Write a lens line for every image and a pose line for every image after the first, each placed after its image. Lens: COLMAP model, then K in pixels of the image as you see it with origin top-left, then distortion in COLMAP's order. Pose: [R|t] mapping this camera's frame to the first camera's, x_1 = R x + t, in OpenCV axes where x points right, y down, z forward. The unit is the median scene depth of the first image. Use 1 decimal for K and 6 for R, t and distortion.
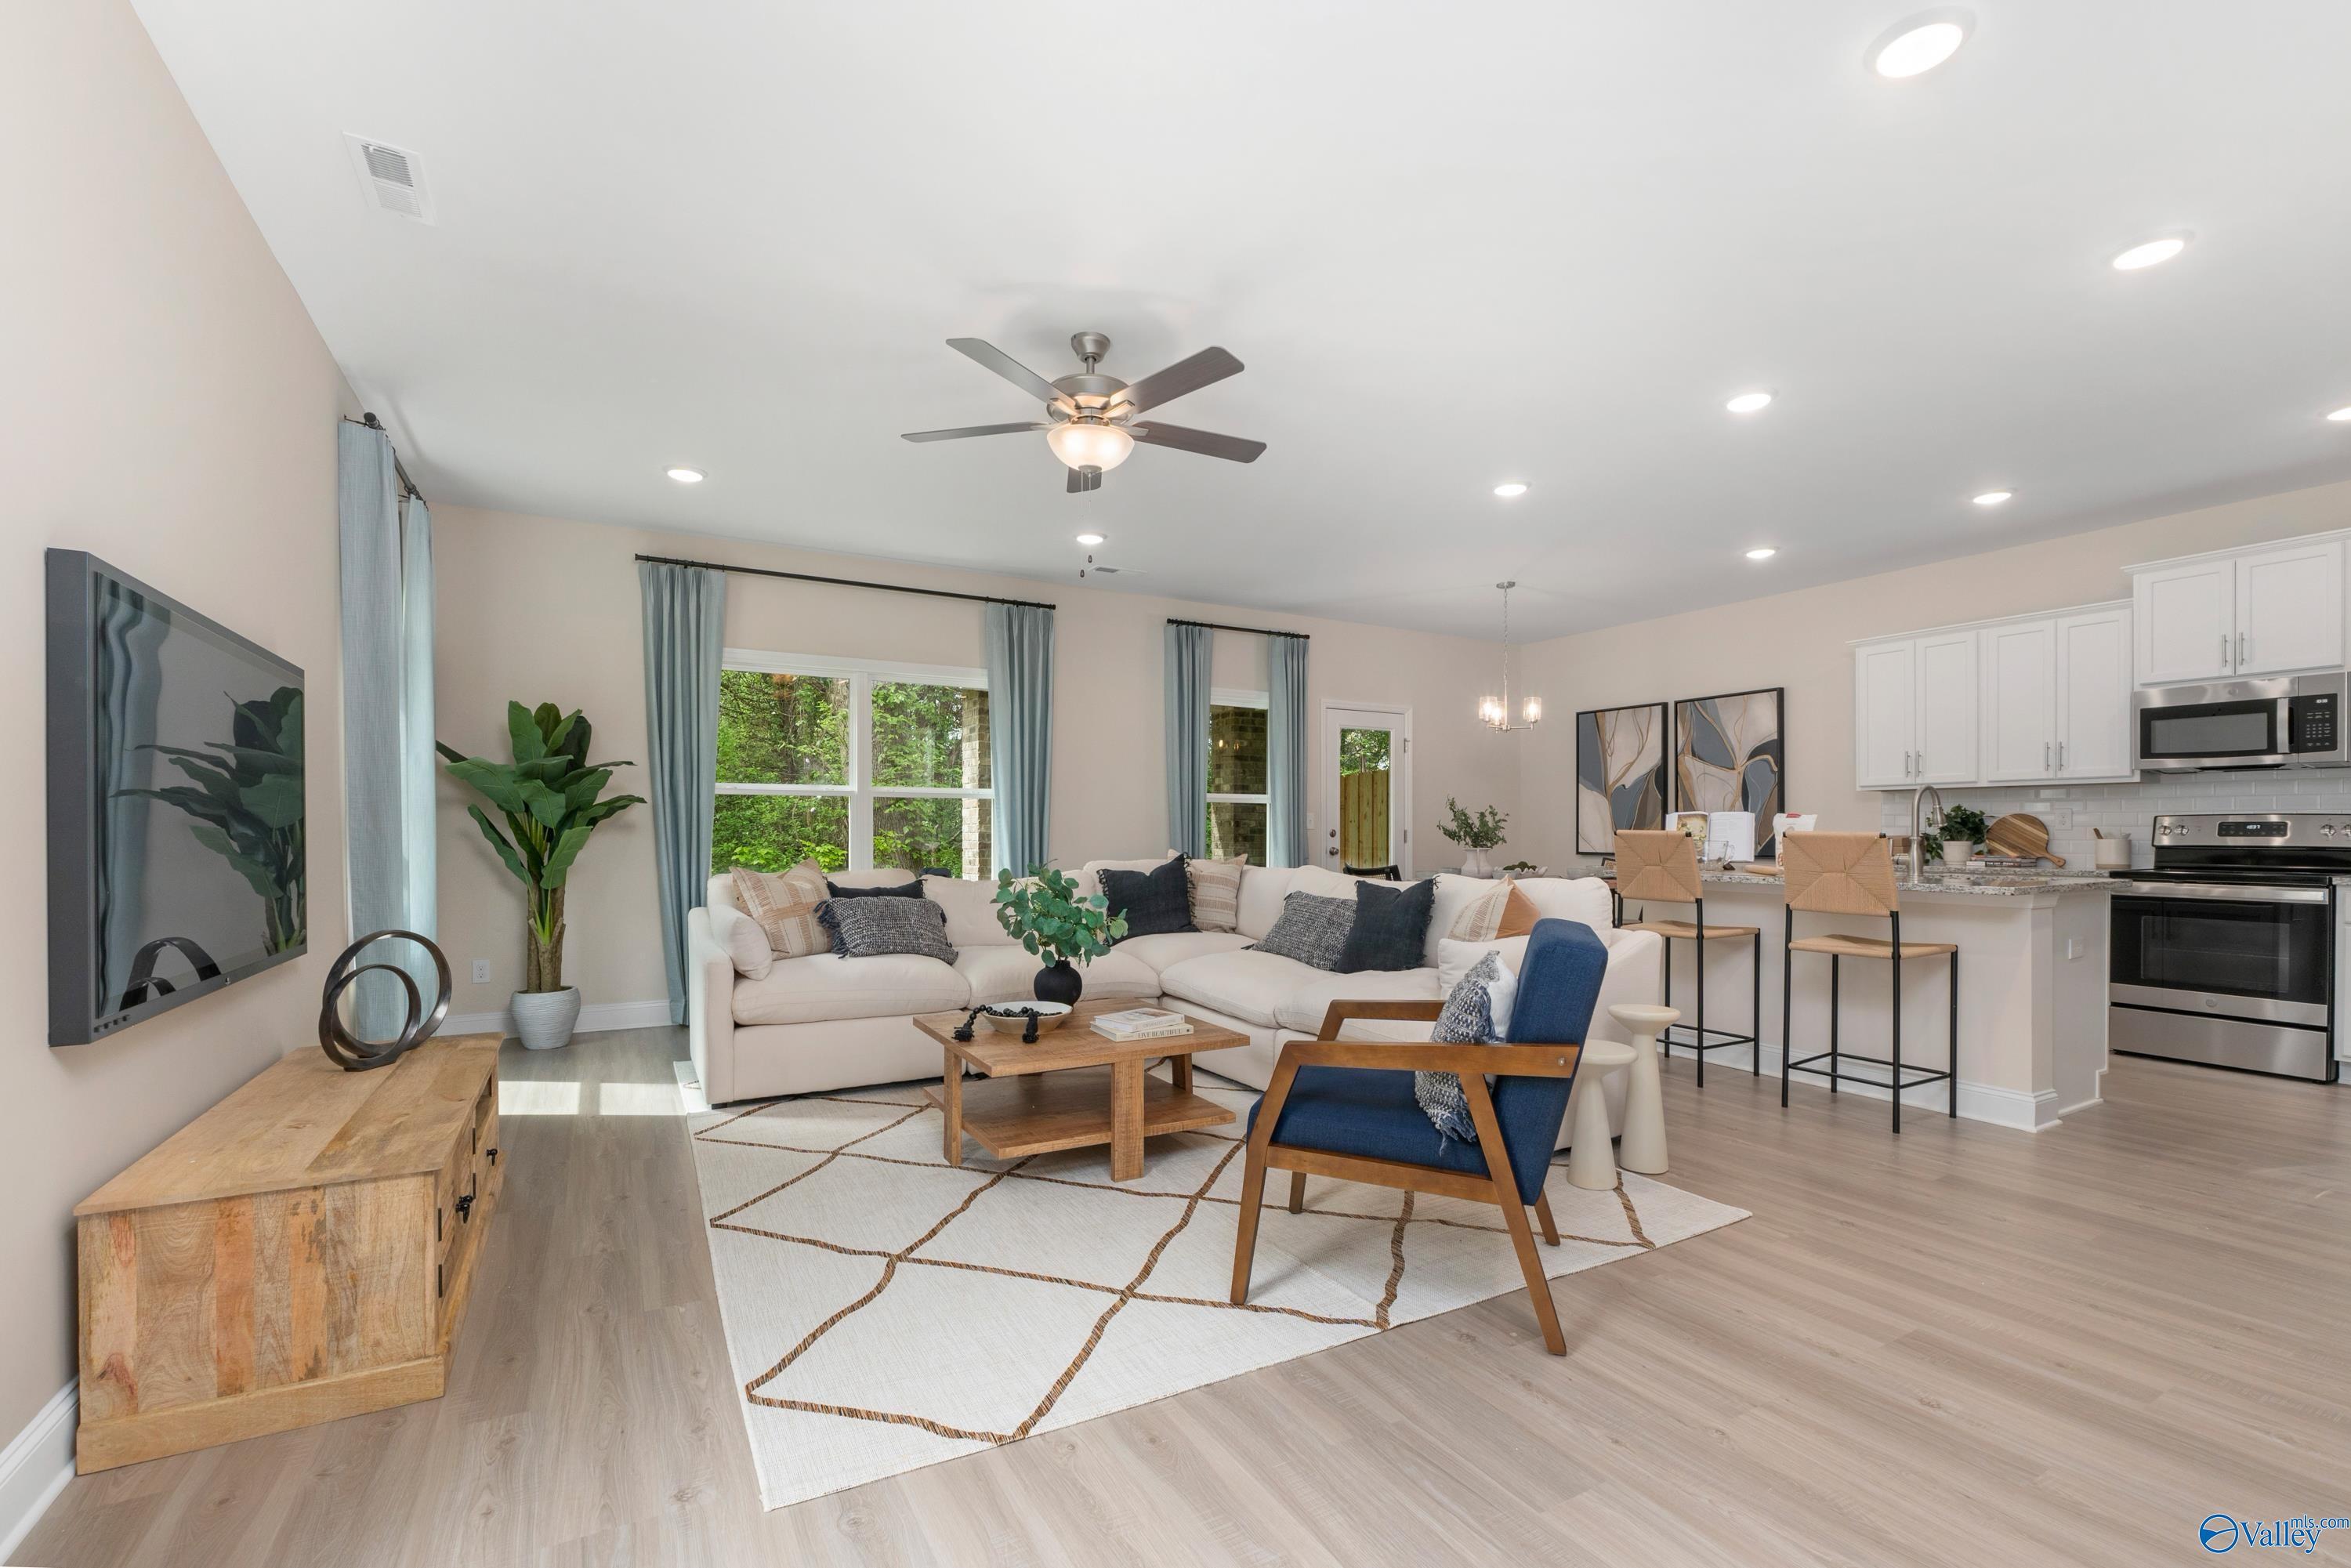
lens RADIAL K [[1069.8, 0, 1188.0], [0, 1069.8, 832.2], [0, 0, 1]] dist [0.000825, -0.000841]
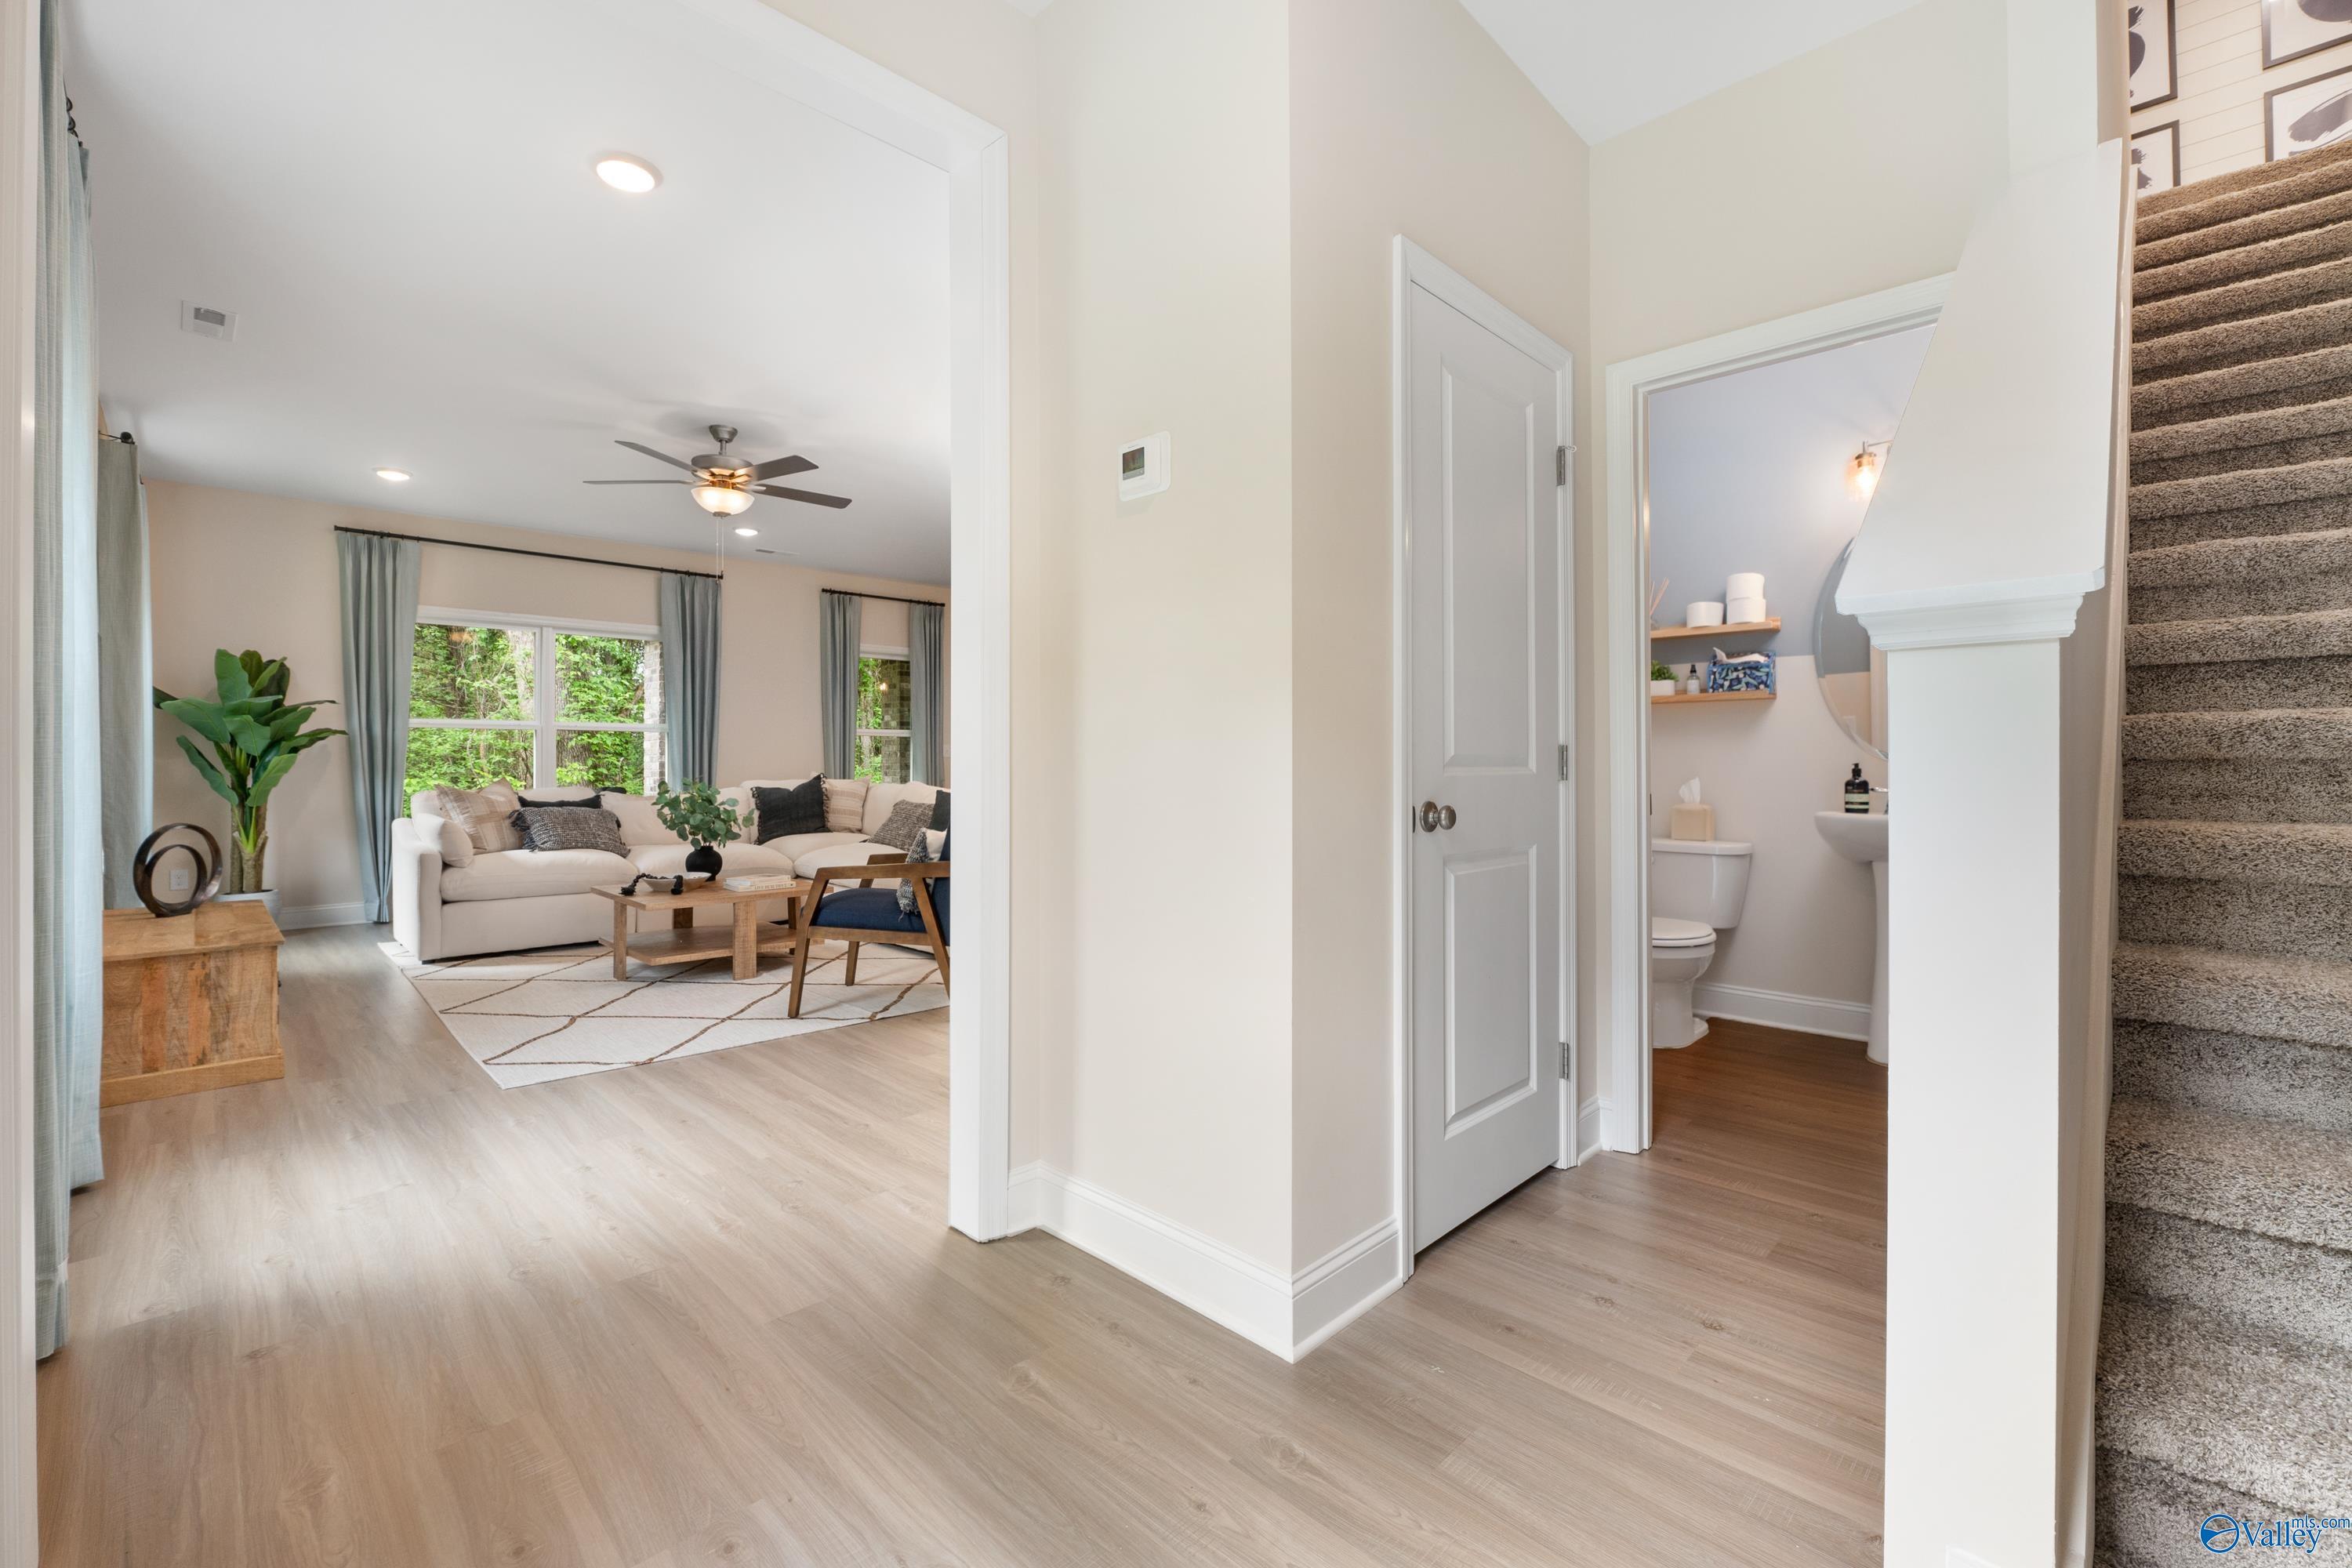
lens RADIAL K [[1070.3, 0, 1202.3], [0, 1070.3, 749.0], [0, 0, 1]] dist [0.000825, -0.000841]
pose [[0.966014, -0.000802, 0.258487, 0.145708], [0.005104, 0.999859, -0.015971, 0.016500], [-0.258438, 0.016747, 0.965883, -0.532812]]
